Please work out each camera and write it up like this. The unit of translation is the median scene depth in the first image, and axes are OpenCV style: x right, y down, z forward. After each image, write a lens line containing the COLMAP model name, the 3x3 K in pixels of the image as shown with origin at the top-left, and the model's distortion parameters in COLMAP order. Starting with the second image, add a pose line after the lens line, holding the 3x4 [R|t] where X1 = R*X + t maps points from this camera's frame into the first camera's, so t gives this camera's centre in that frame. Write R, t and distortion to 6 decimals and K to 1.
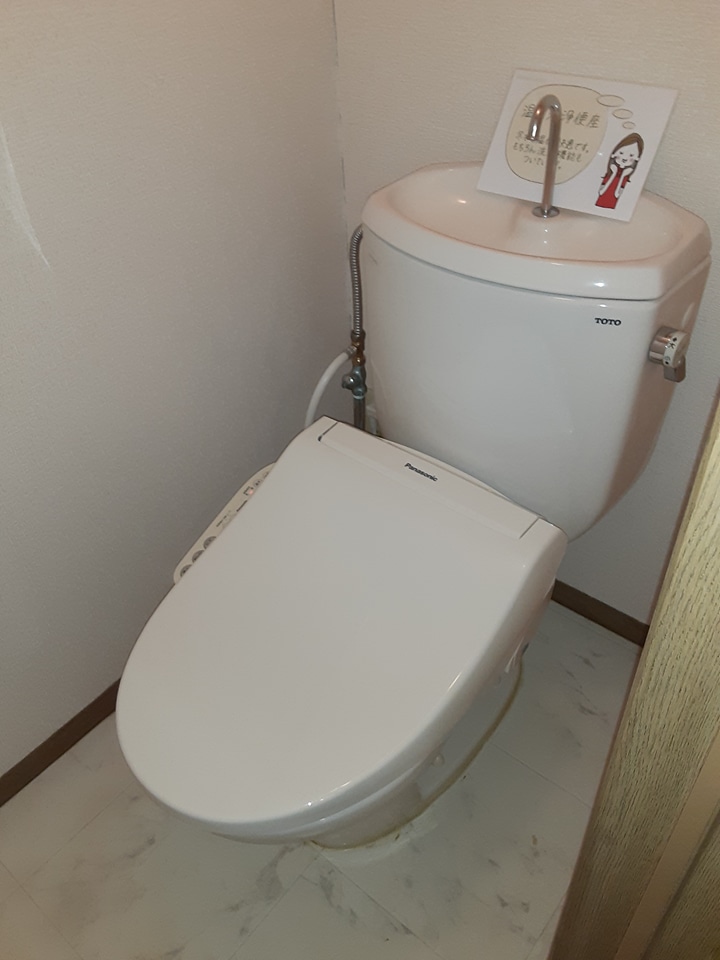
lens RADIAL K [[769.3, 0, 357.4], [0, 769.3, 475.0], [0, 0, 1]] dist [0.130643, -0.196329]
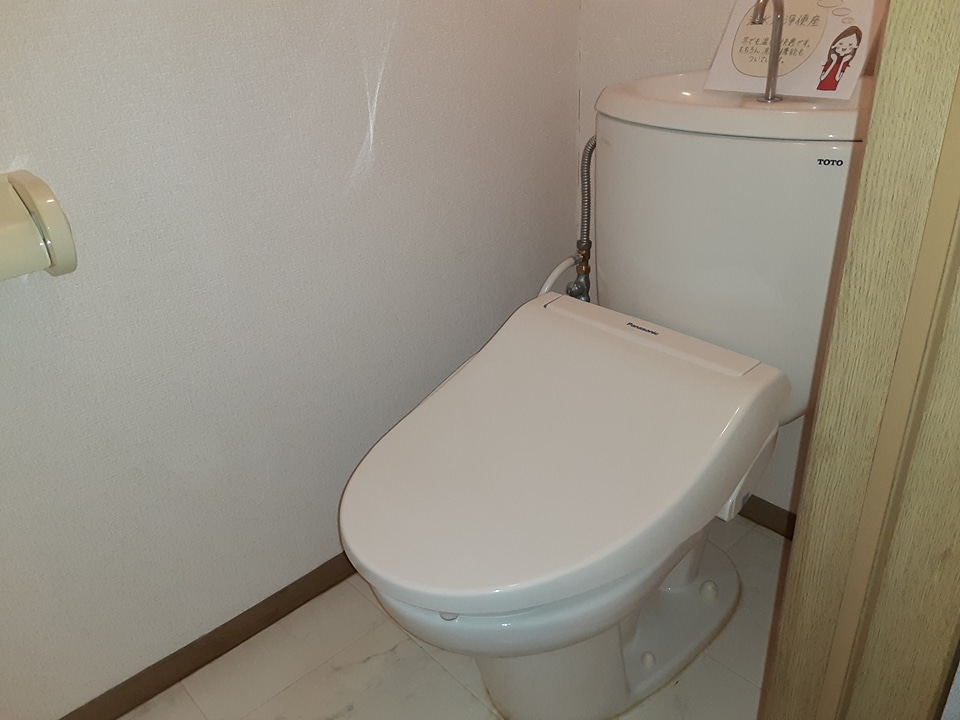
lens RADIAL K [[769.3, 0, 479.1], [0, 769.3, 357.5], [0, 0, 1]] dist [0.130643, -0.196329]
pose [[0.991044, 0.052379, -0.122835, -0.005456], [-0.075634, 0.978266, -0.193068, 0.255706], [0.110052, 0.200629, 0.973466, -0.030749]]
